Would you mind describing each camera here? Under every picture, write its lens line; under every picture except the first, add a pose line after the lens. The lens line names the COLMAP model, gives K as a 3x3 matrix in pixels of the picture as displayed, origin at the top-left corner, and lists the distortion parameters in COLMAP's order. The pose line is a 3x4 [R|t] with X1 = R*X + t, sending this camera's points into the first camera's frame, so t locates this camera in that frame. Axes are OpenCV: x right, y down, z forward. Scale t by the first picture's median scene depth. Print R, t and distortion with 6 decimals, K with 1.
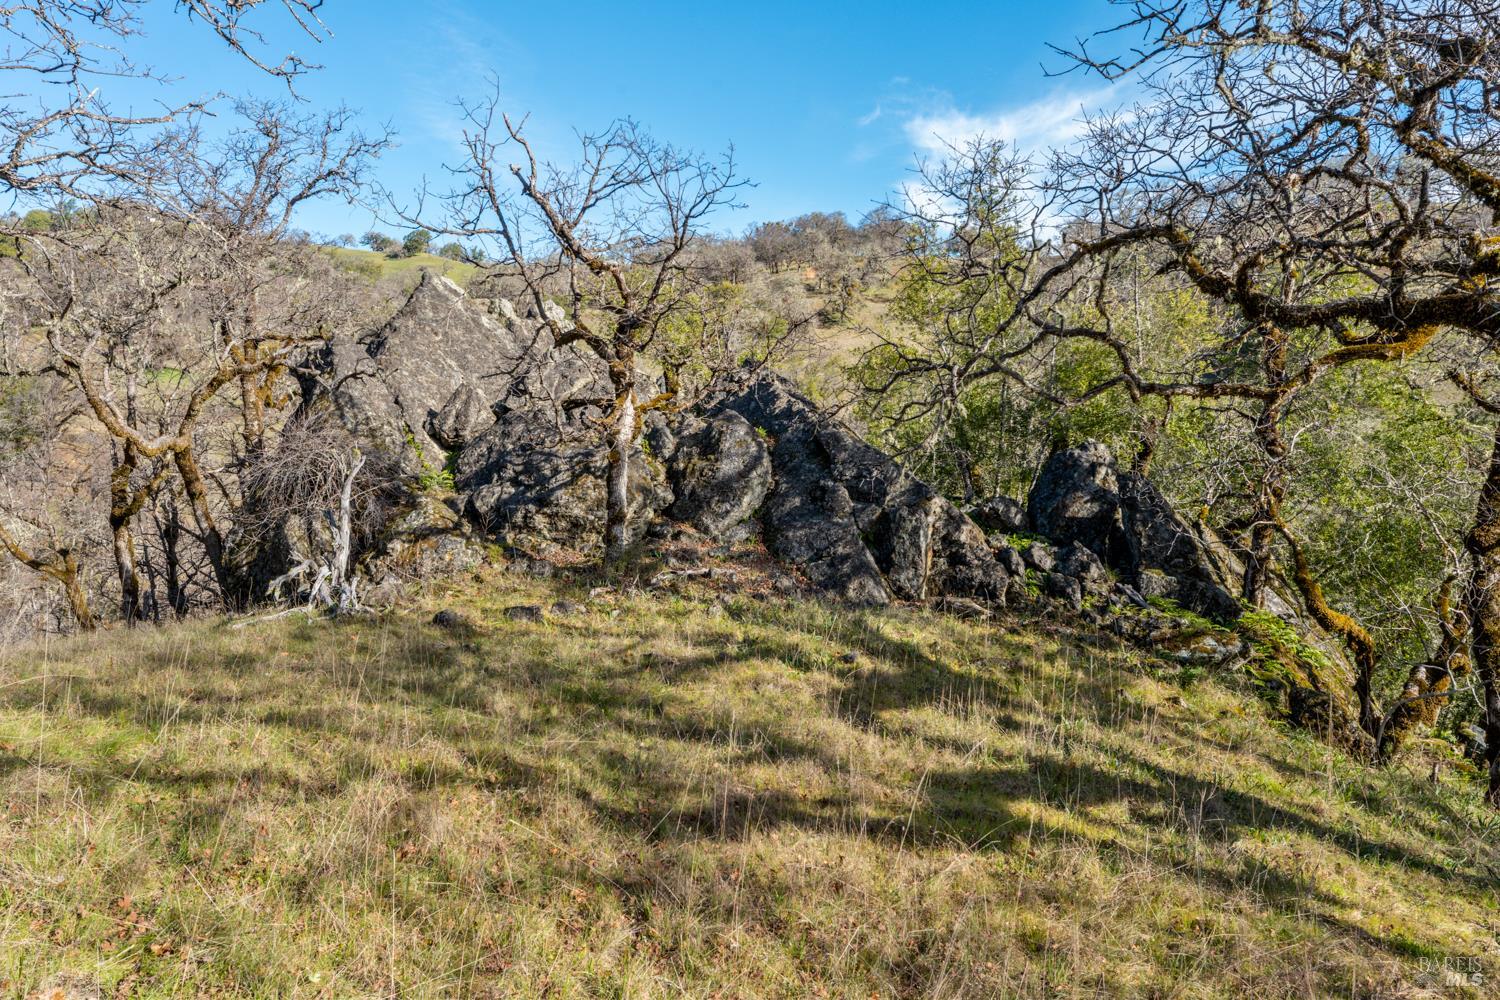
lens RADIAL K [[1038.3, 0, 750.0], [0, 1038.3, 500.0], [0, 0, 1]] dist [-0.000477, 0.000935]
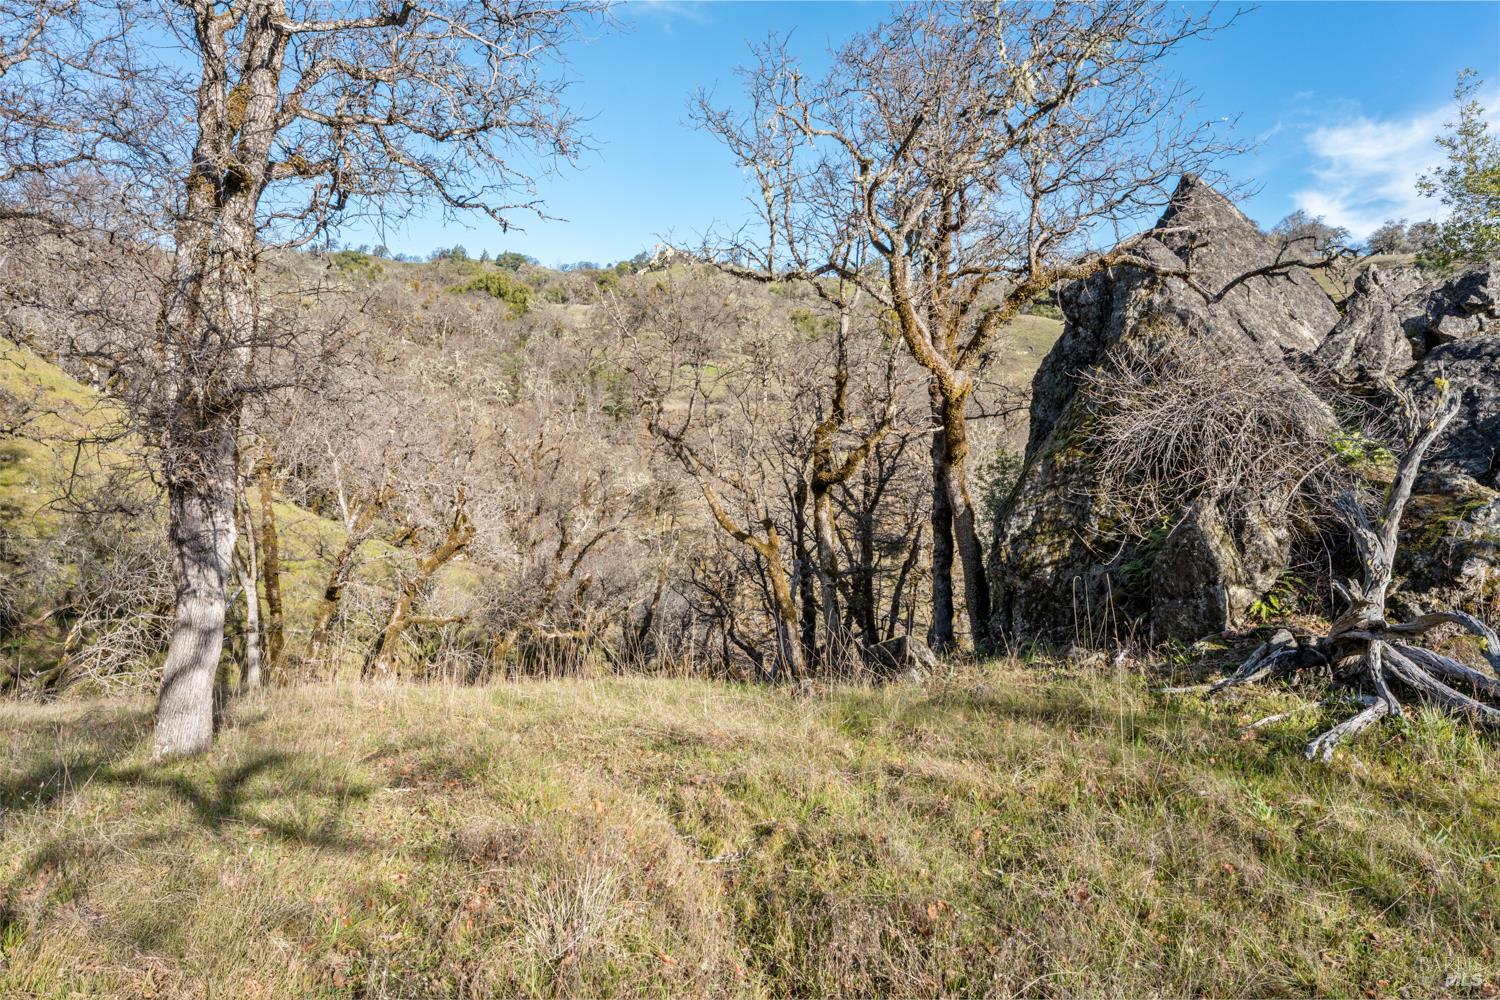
lens RADIAL K [[786.9, 0, 750.0], [0, 786.9, 500.0], [0, 0, 1]] dist [-0.010936, -0.000264]
pose [[0.915923, 0.055194, -0.397541, -0.135071], [-0.042353, 0.998260, 0.041019, 0.002299], [0.399113, -0.020733, 0.916667, 0.131986]]
